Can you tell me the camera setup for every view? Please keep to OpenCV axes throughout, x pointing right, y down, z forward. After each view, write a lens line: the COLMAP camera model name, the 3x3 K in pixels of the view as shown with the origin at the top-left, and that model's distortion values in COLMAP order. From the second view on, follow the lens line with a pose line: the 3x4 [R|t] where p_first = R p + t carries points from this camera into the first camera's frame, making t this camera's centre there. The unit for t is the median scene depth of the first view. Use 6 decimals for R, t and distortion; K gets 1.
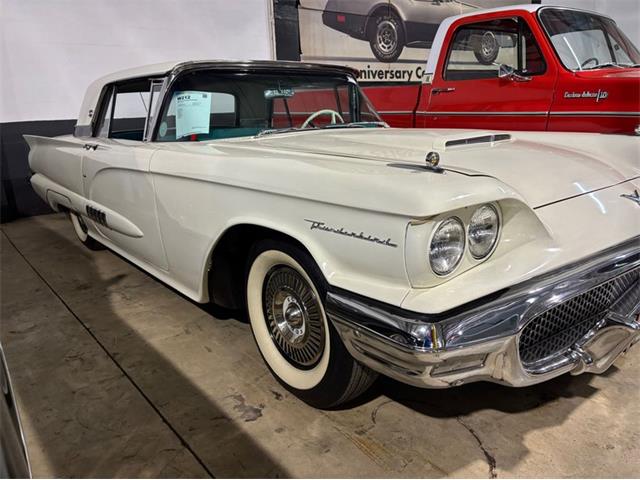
lens RADIAL K [[518.2, 0, 320.0], [0, 518.2, 240.0], [0, 0, 1]] dist [-0.005823, 0.000841]
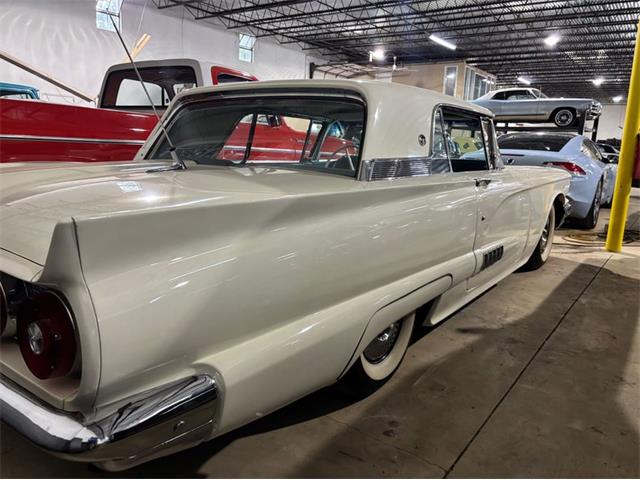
lens RADIAL K [[518.2, 0, 320.0], [0, 518.2, 240.0], [0, 0, 1]] dist [-0.005823, 0.000841]
pose [[-0.292631, -0.153569, 0.943813, -1.238449], [0.218615, 0.950134, 0.222380, -0.355123], [-0.930900, 0.271407, -0.244466, 1.564494]]
